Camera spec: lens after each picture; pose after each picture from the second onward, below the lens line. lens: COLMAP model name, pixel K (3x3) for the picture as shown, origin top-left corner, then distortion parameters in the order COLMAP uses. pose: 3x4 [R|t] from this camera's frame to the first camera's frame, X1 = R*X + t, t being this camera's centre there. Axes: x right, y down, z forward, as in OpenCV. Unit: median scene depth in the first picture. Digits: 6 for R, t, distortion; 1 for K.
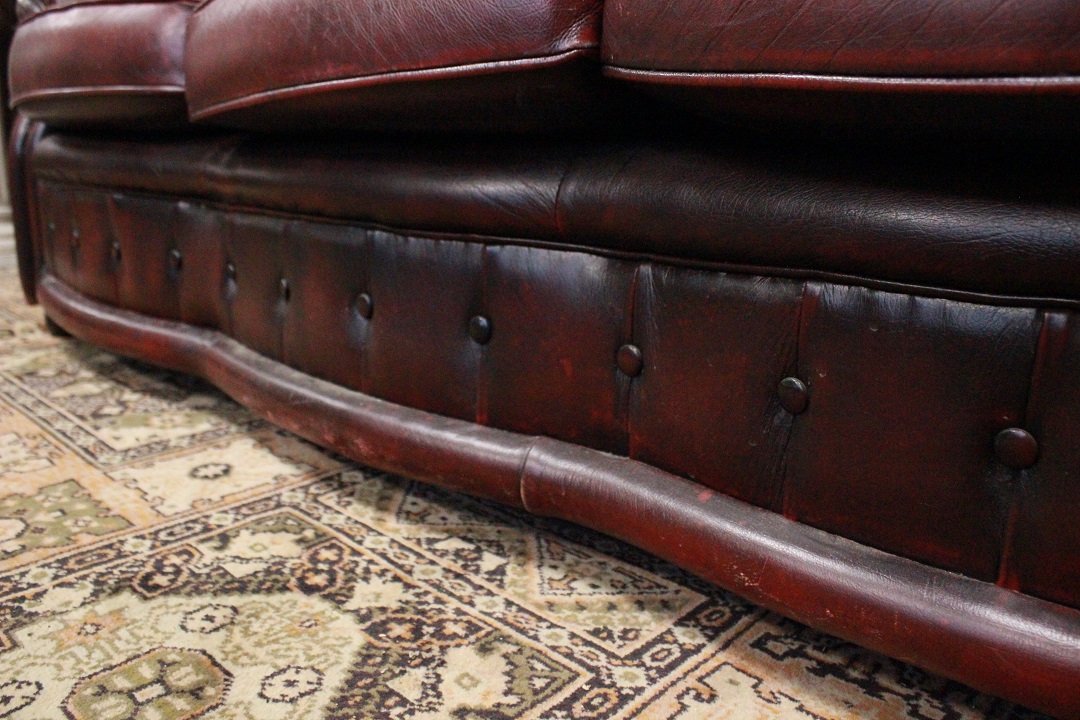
lens RADIAL K [[877.0, 0, 545.6], [0, 877.0, 359.1], [0, 0, 1]] dist [-0.128682, 0.079353]
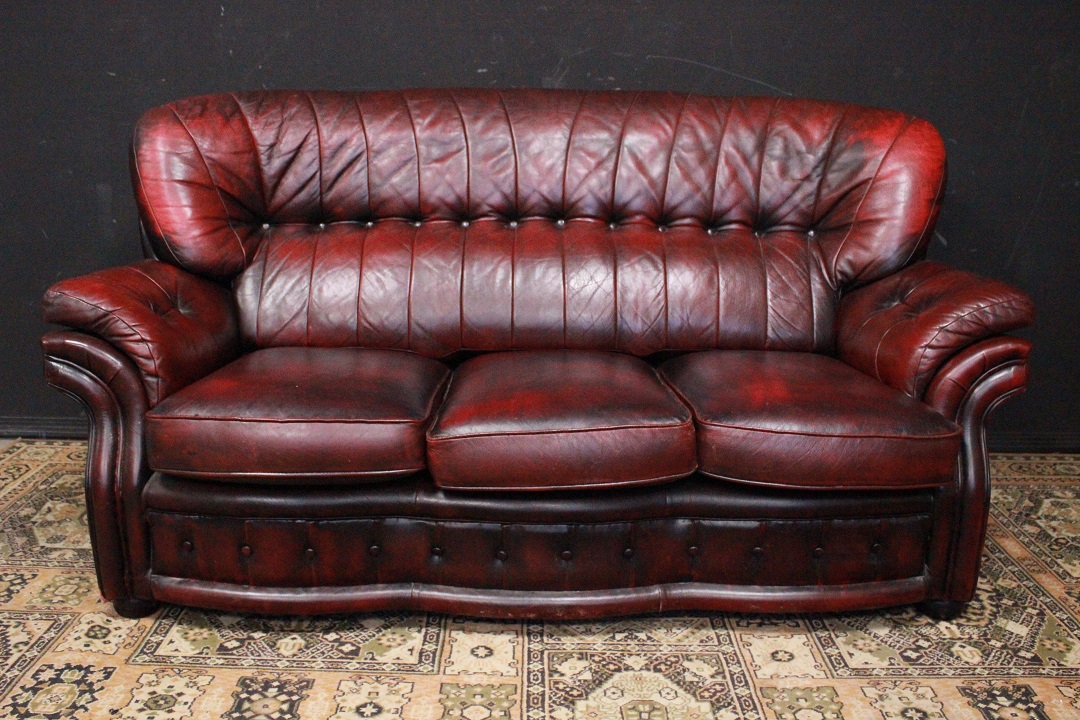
lens RADIAL K [[915.1, 0, 537.4], [0, 915.1, 362.7], [0, 0, 1]] dist [-0.134212, 0.082358]
pose [[0.739094, -0.186620, 0.647235, -1.955192], [0.169178, 0.981485, 0.089807, -0.895786], [-0.652011, 0.043122, 0.756982, -0.913520]]
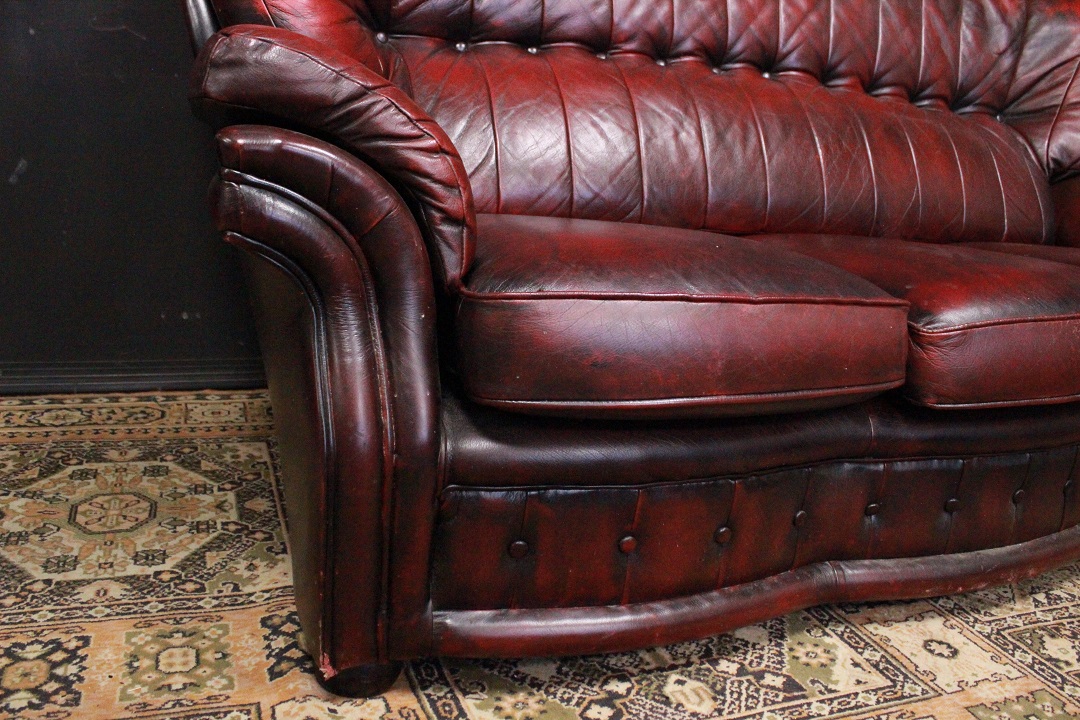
lens RADIAL K [[877.0, 0, 524.1], [0, 877.0, 362.7], [0, 0, 1]] dist [-0.128682, 0.079353]
pose [[0.459674, -0.226338, 0.858761, -2.222449], [0.140709, 0.973325, 0.181215, -0.828478], [-0.876870, 0.037536, 0.479260, 1.169371]]
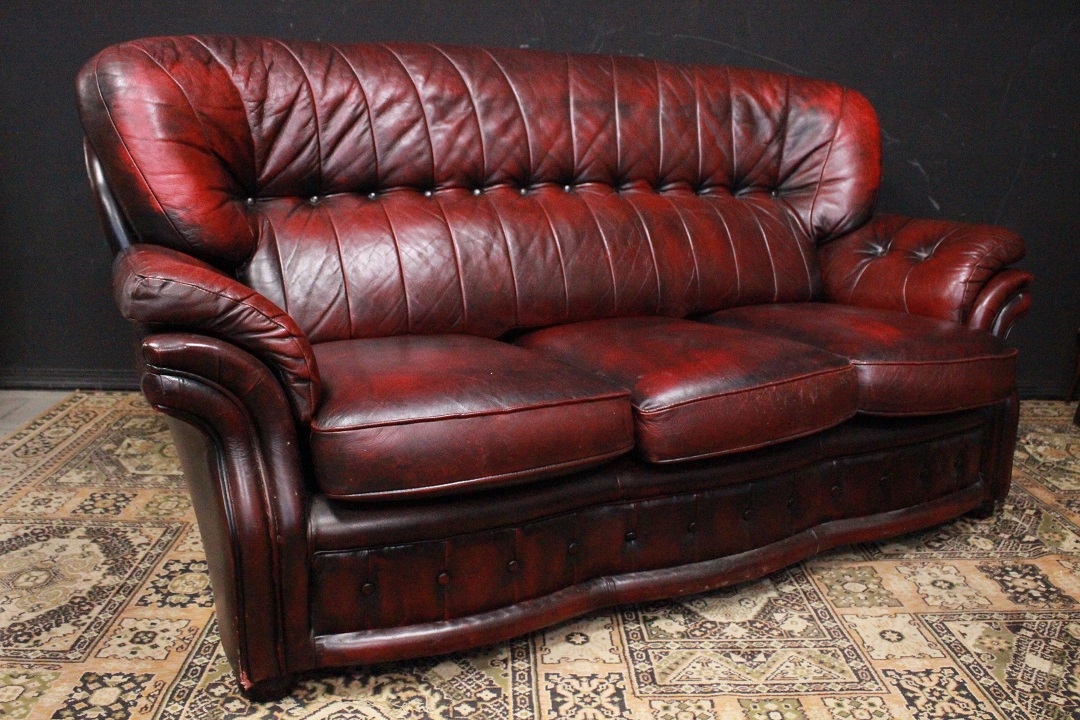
lens RADIAL K [[951.7, 0, 525.5], [0, 951.7, 352.0], [0, 0, 1]] dist [-0.130965, 0.094526]
pose [[0.367180, -0.233509, 0.900362, -2.862155], [0.213210, 0.963332, 0.162891, -1.123869], [-0.905384, 0.132156, 0.403503, 0.522170]]
